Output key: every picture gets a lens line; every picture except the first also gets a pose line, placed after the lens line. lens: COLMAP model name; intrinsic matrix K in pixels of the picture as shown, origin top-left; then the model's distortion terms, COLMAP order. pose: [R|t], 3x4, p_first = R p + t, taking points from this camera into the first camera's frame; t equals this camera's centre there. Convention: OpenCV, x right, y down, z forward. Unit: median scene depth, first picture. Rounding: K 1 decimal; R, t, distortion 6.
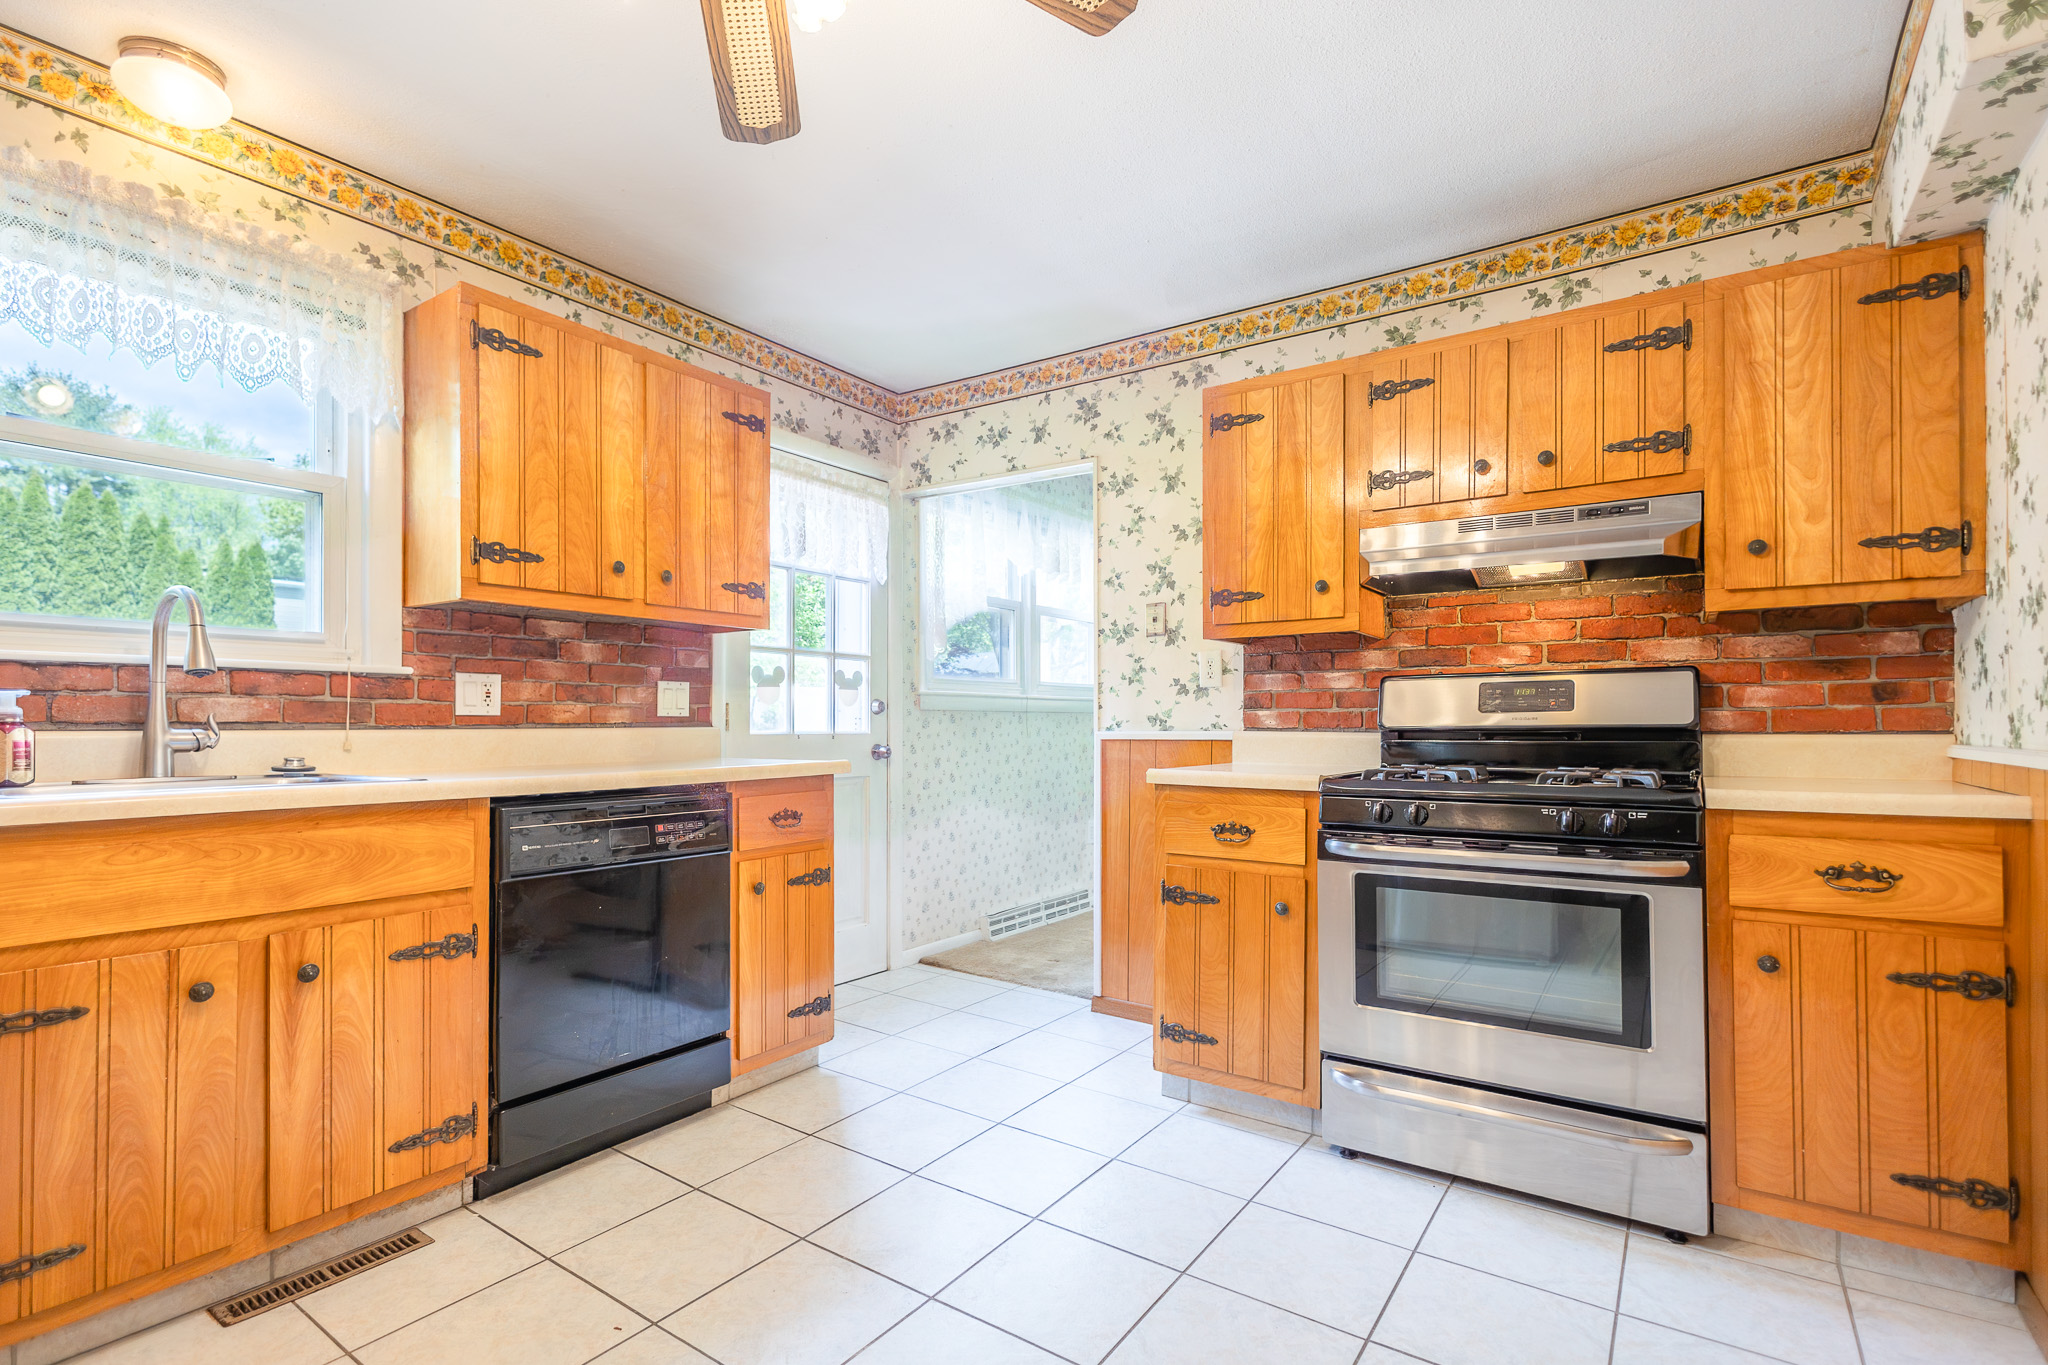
lens RADIAL K [[959.3, 0, 985.7], [0, 959.3, 708.4], [0, 0, 1]] dist [0.008061, -0.003417]
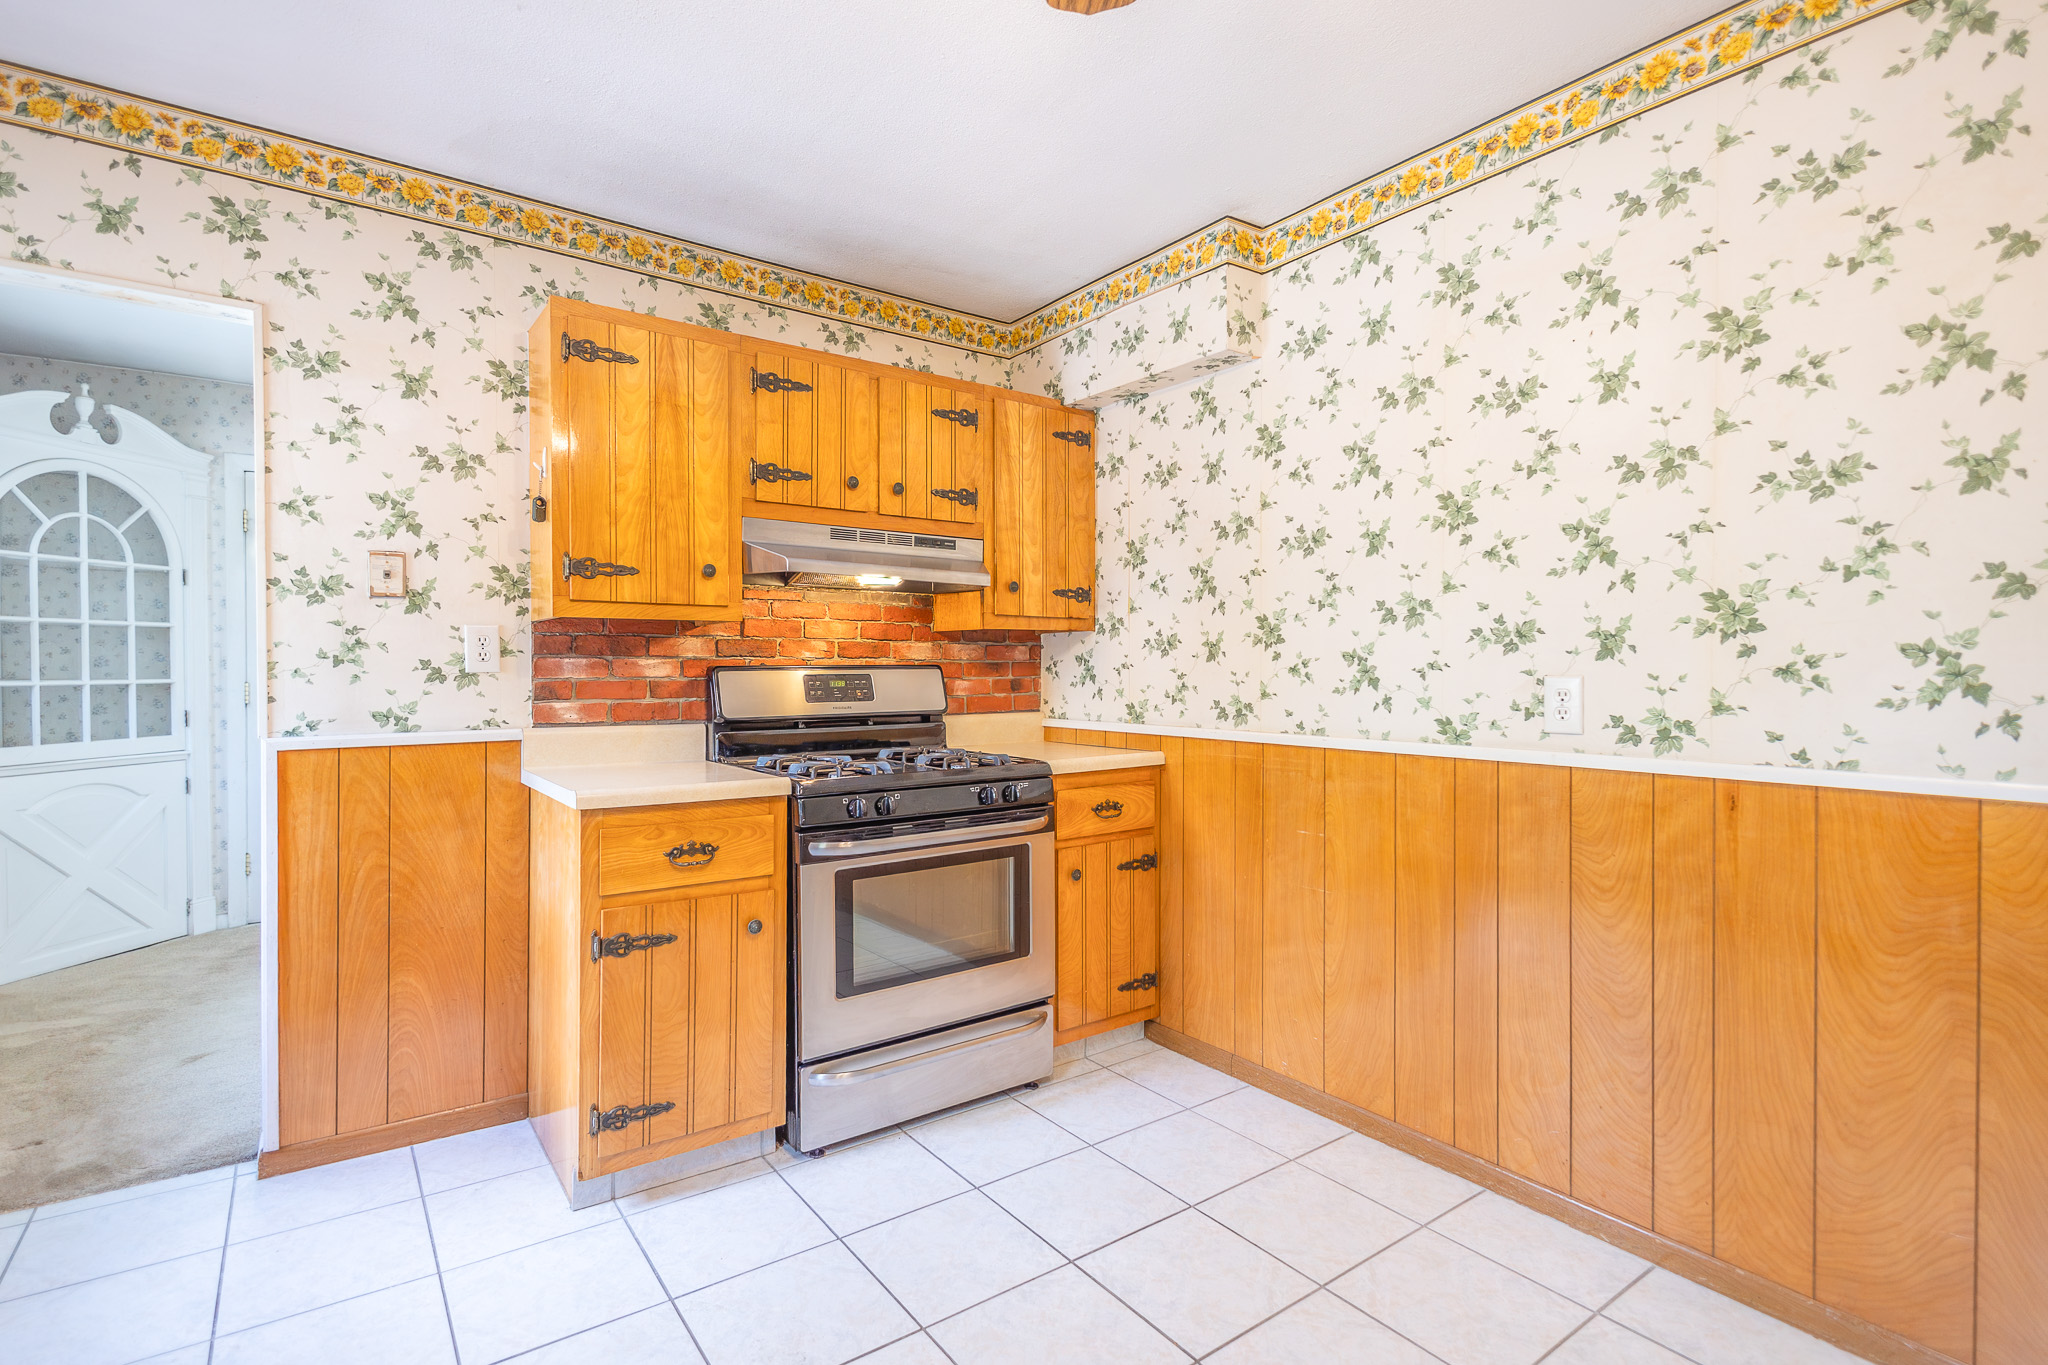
lens RADIAL K [[959.3, 0, 1013.2], [0, 959.3, 682.6], [0, 0, 1]] dist [0.008061, -0.003417]
pose [[0.325325, -0.011921, 0.945527, -0.454362], [-0.012432, 0.999780, 0.016882, -0.041528], [-0.945520, -0.017247, 0.325106, 0.447682]]
